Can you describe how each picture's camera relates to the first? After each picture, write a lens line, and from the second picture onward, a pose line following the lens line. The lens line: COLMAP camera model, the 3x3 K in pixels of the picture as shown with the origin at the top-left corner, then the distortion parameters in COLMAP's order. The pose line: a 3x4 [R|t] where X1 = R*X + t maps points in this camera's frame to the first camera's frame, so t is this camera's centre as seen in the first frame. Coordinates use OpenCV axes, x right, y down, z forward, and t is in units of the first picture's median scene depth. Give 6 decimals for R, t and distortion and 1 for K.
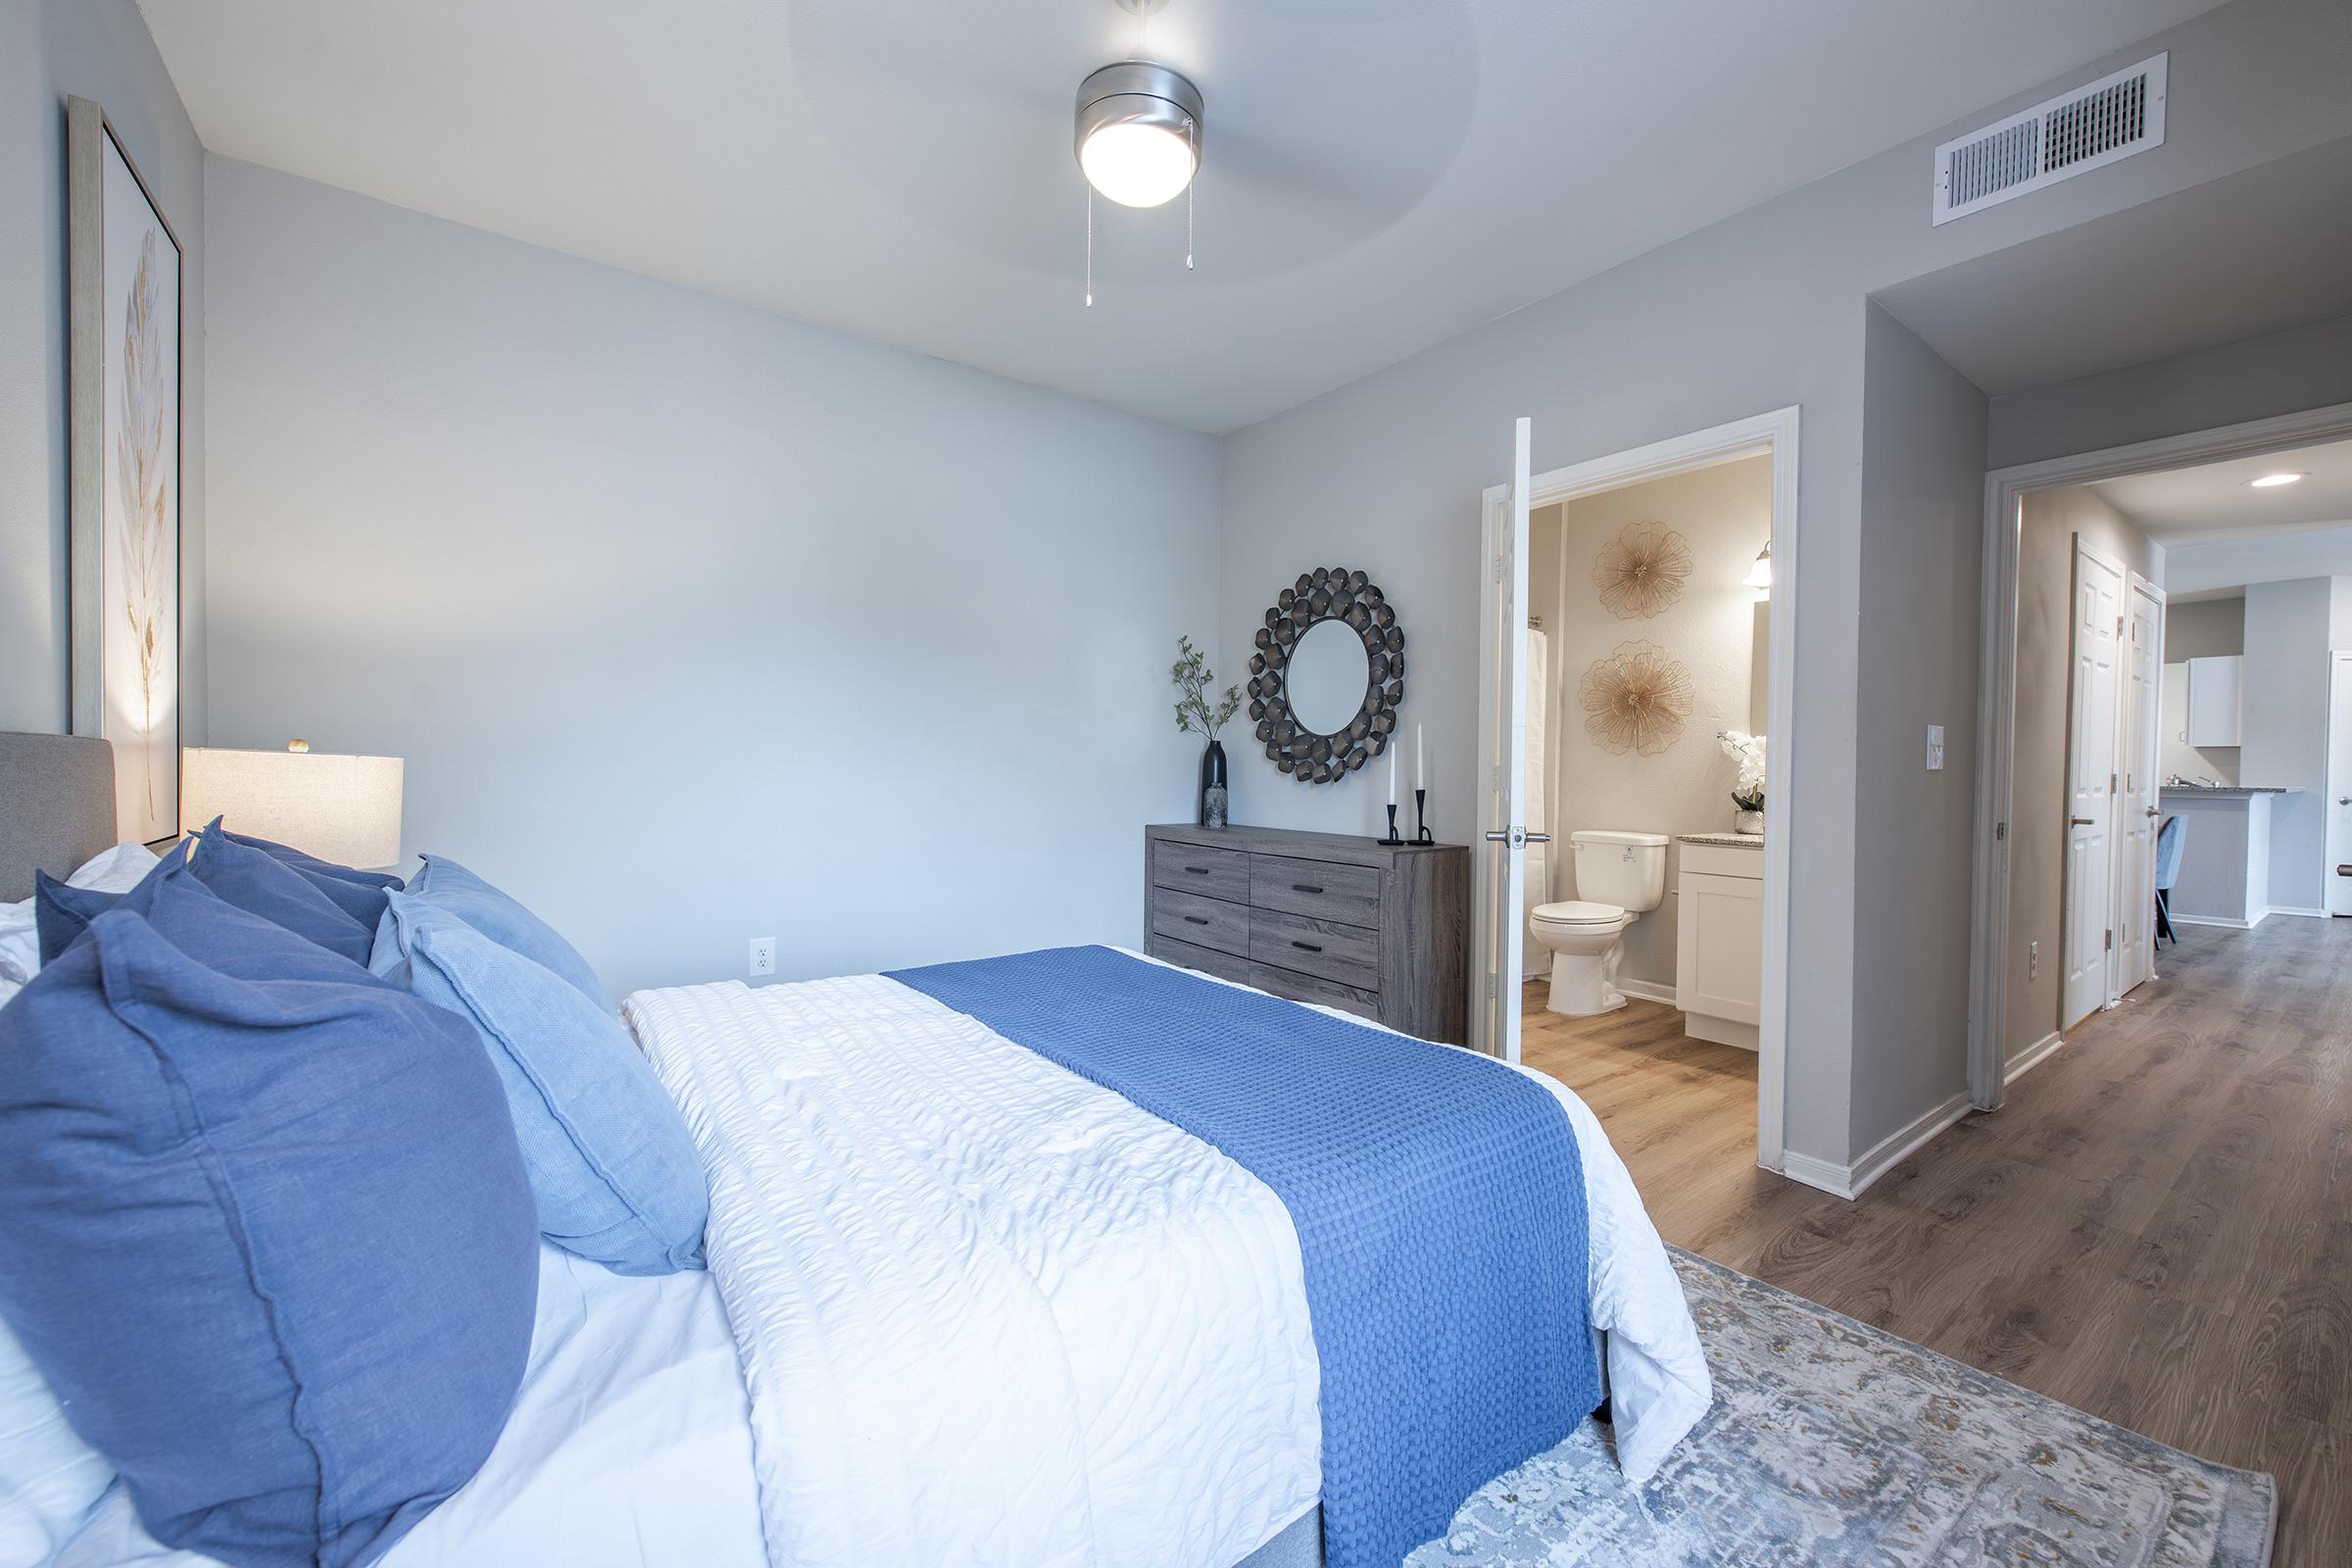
lens RADIAL K [[955.2, 0, 1173.4], [0, 955.2, 787.1], [0, 0, 1]] dist [-0.014441, -0.000680]
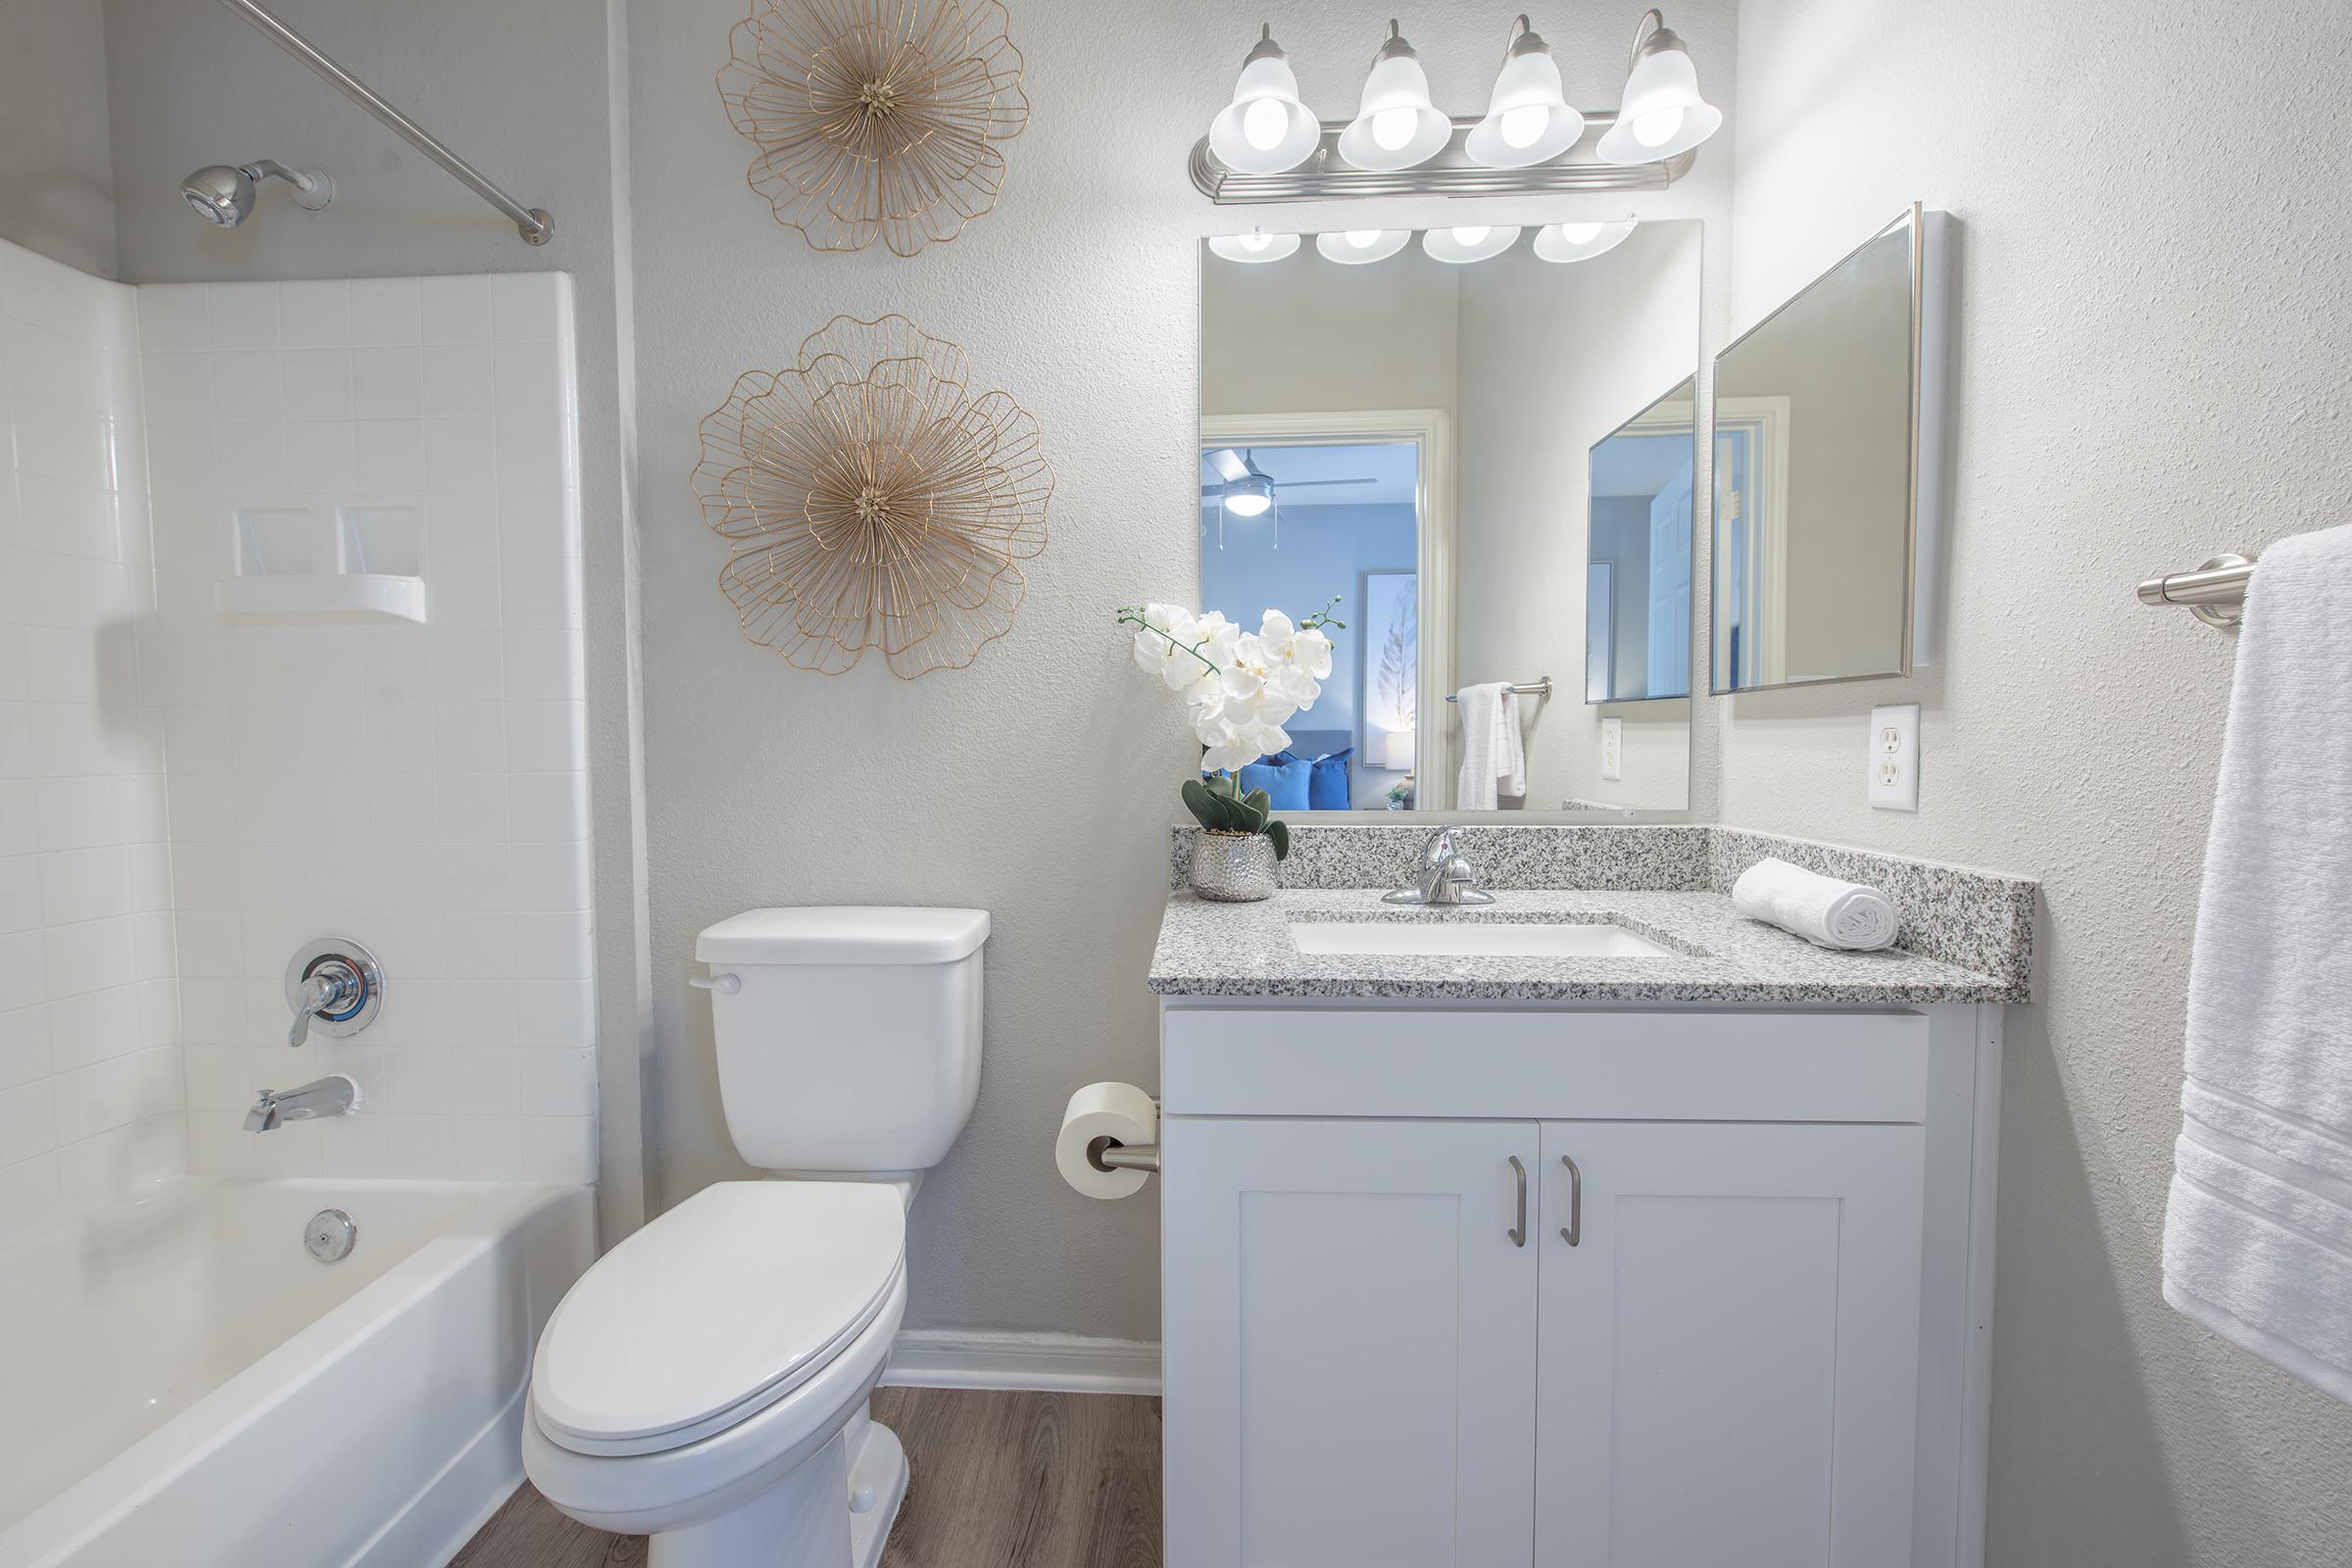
lens RADIAL K [[955.2, 0, 1172.9], [0, 955.2, 788.6], [0, 0, 1]] dist [-0.014441, -0.000680]
pose [[0.622034, -0.056153, 0.780974, 0.291919], [0.049122, 0.998259, 0.032650, -0.001773], [-0.781448, 0.018054, 0.623709, 0.726094]]
